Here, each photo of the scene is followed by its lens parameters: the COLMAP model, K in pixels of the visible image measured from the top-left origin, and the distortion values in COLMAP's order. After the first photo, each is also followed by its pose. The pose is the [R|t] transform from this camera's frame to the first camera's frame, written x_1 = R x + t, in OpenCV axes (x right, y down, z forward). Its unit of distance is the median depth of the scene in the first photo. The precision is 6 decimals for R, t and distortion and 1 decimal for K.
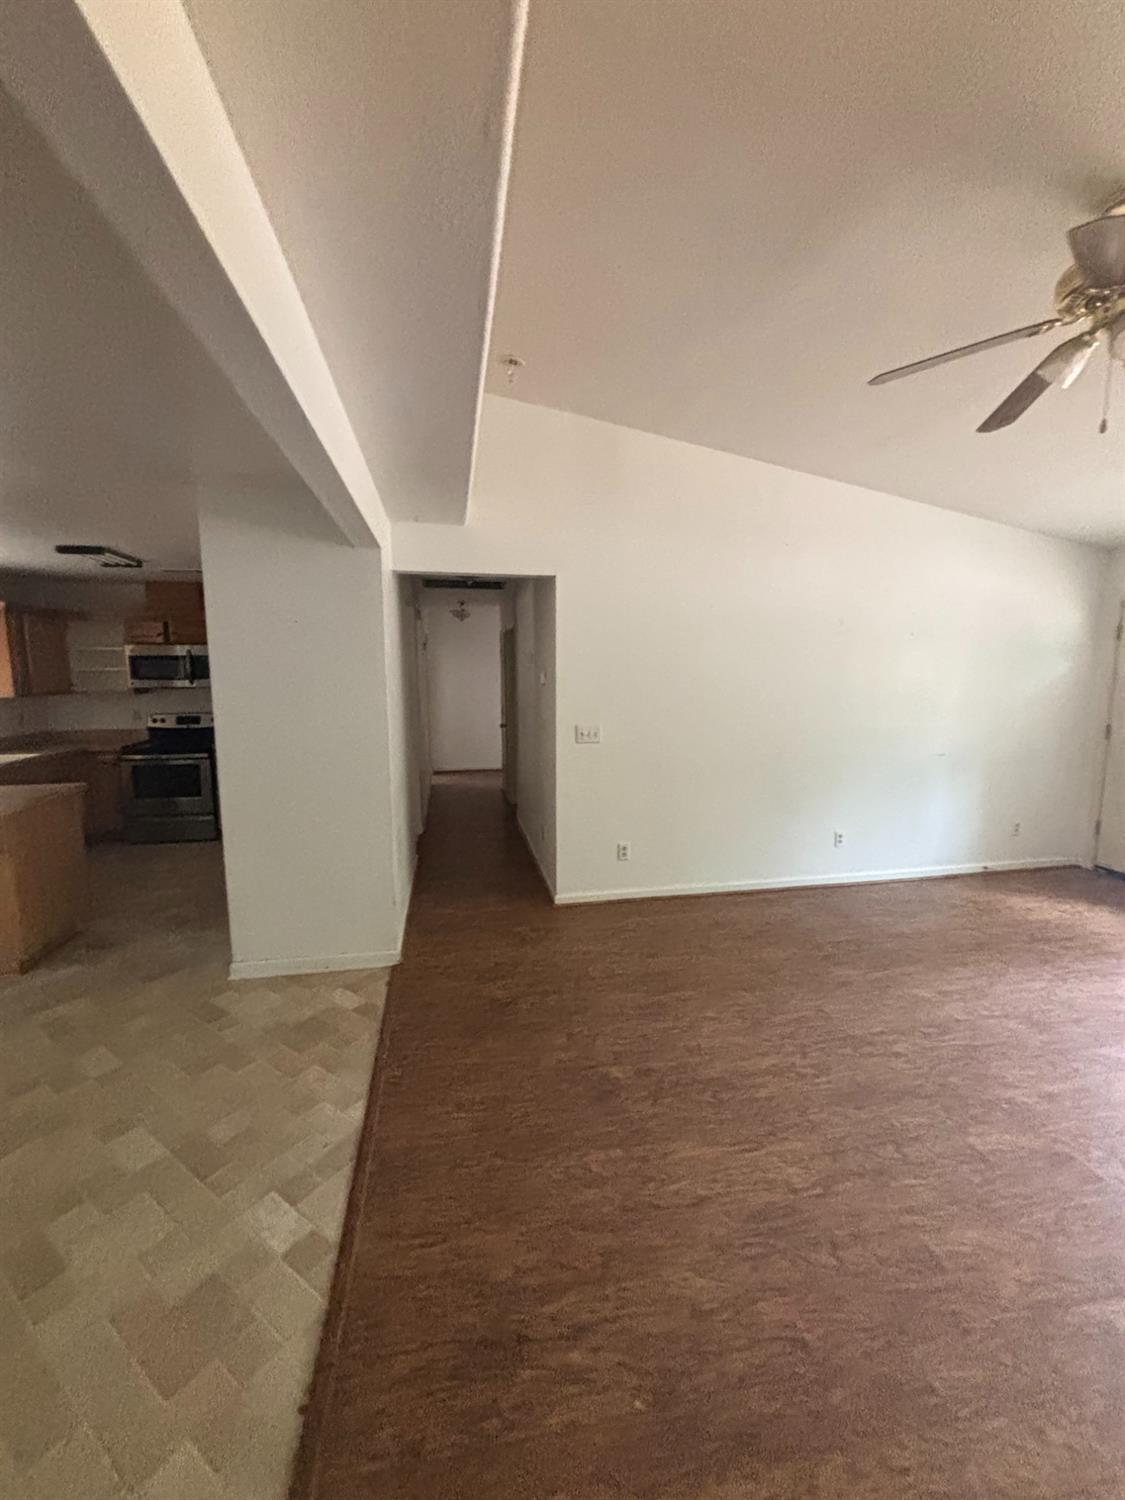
lens RADIAL K [[606.8, 0, 564.6], [0, 606.8, 746.1], [0, 0, 1]] dist [-0.002851, 0.000233]
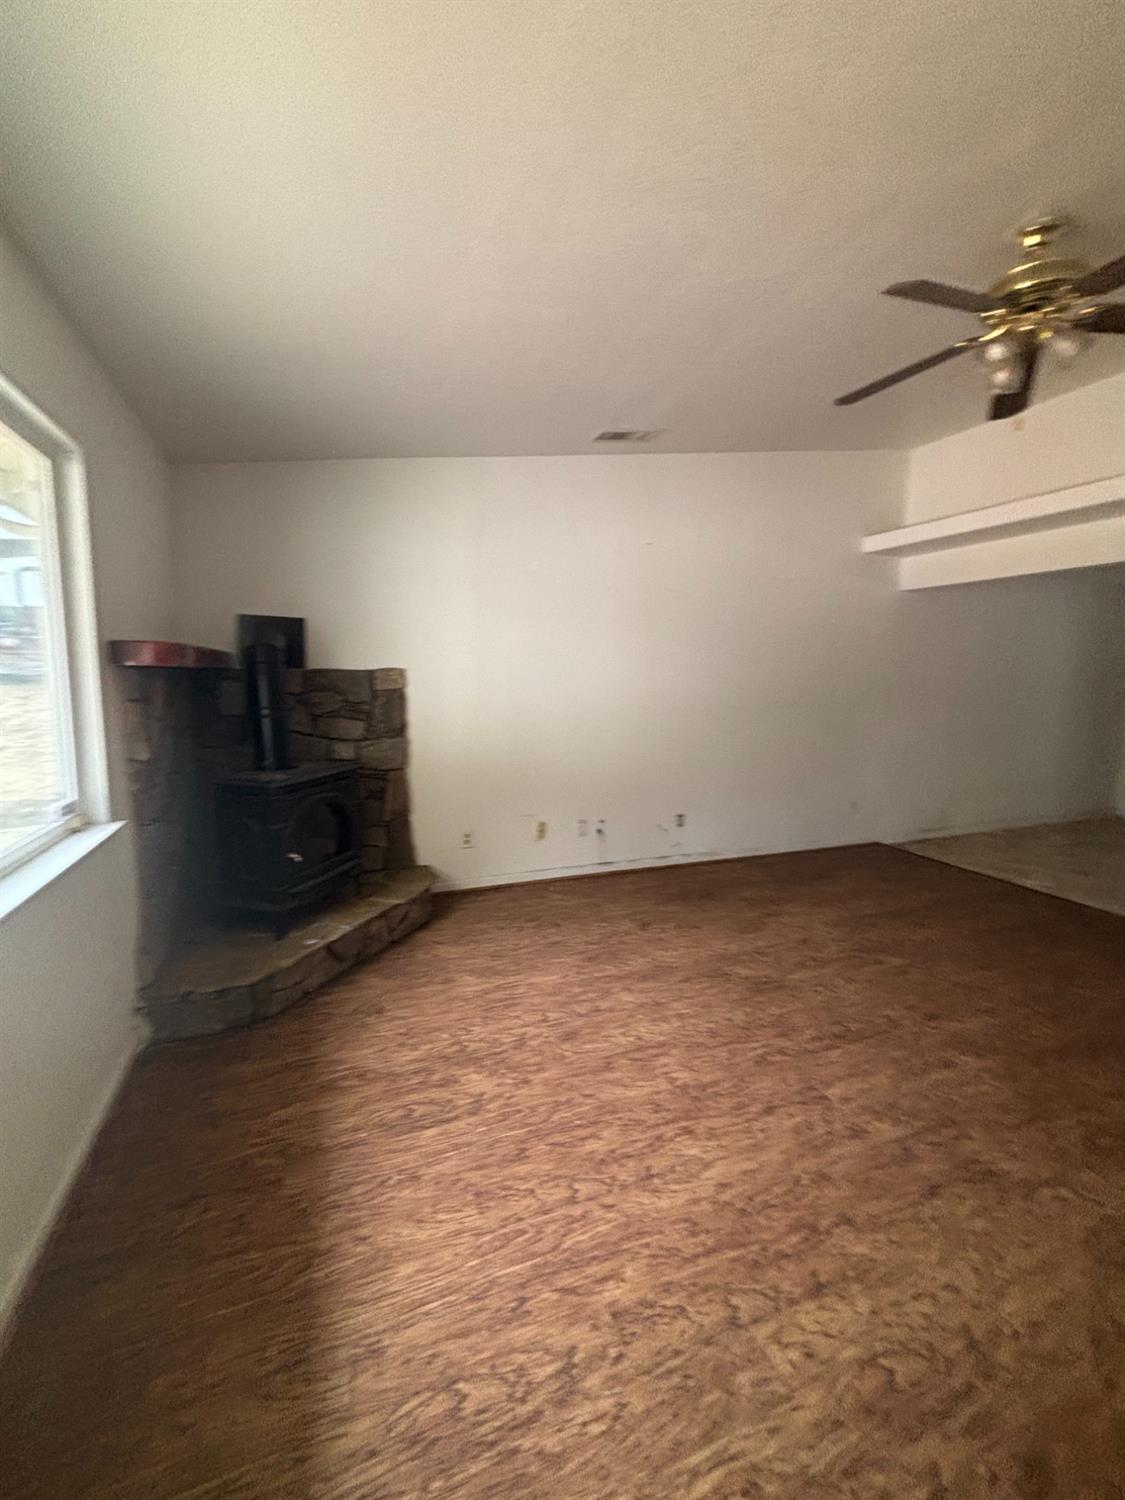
lens RADIAL K [[605.3, 0, 562.5], [0, 605.3, 750.0], [0, 0, 1]] dist [-0.000371, 0.000404]
pose [[-0.980168, 0.005503, -0.198093, 1.399699], [-0.040452, 0.973010, 0.227189, -0.115651], [0.193997, 0.230697, -0.953491, 1.478563]]
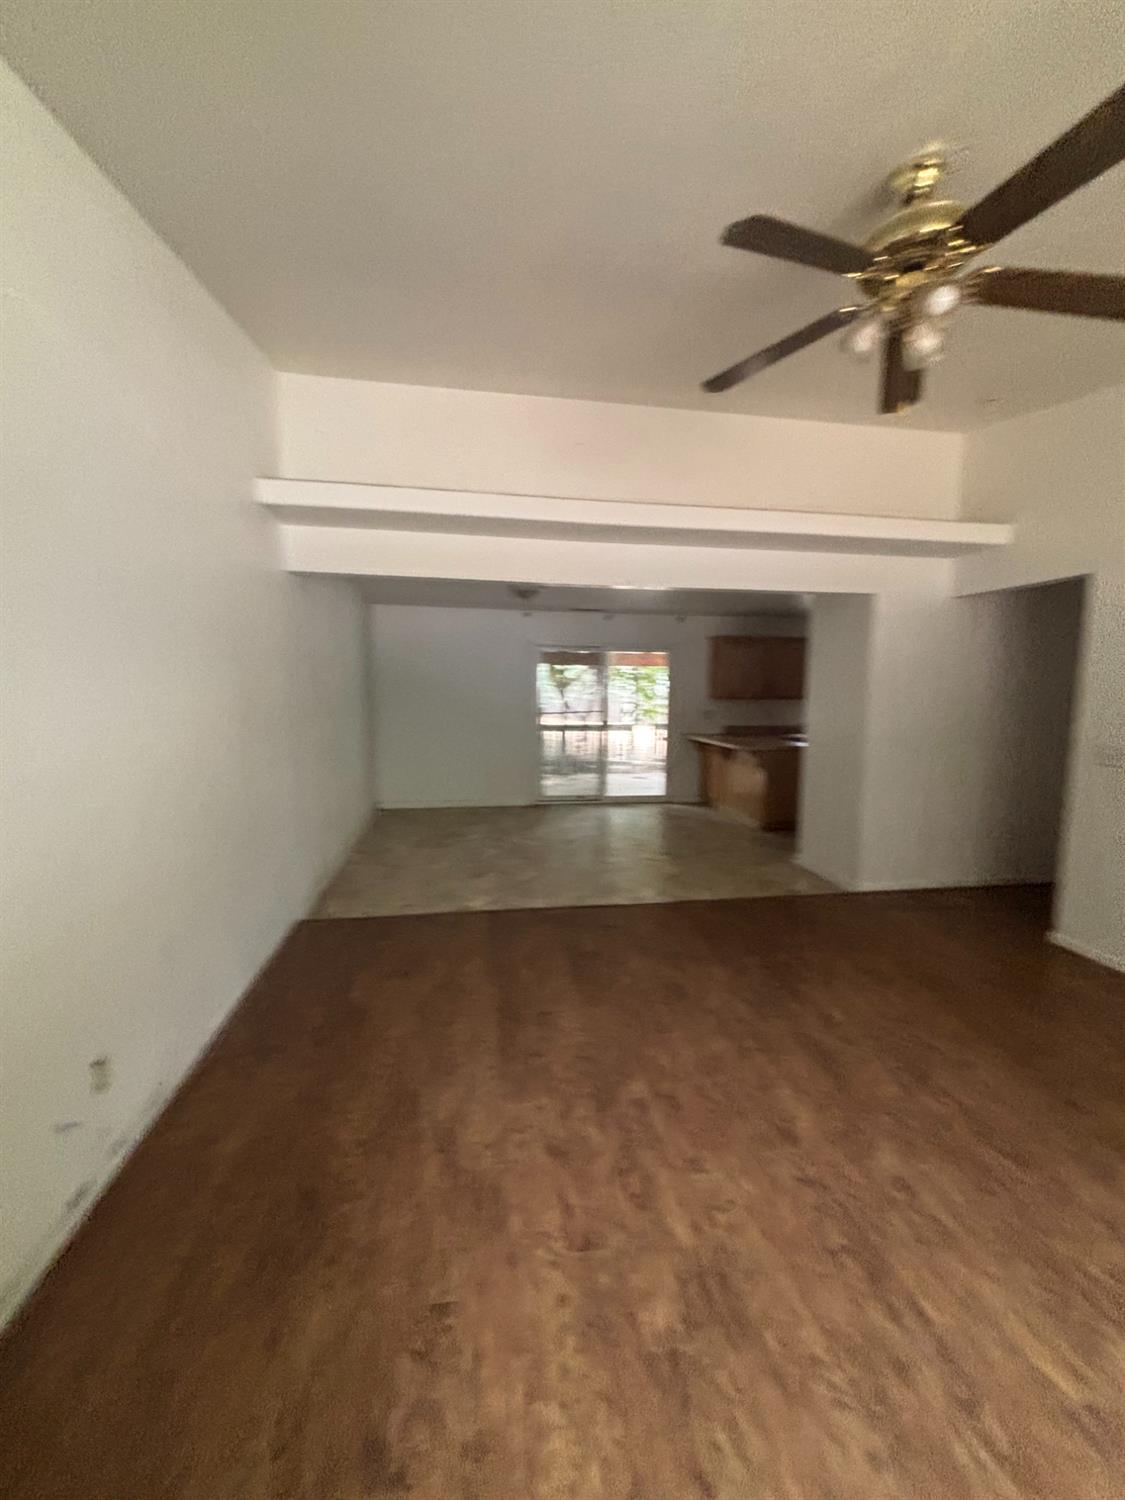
lens RADIAL K [[600.0, 0, 567.0], [0, 600.0, 756.2], [0, 0, 1]] dist [0.000992, -0.000445]
pose [[-0.019995, 0.115934, -0.993056, 1.343260], [-0.125194, 0.985146, 0.117531, -0.036839], [0.991931, 0.126675, -0.005184, 0.402234]]
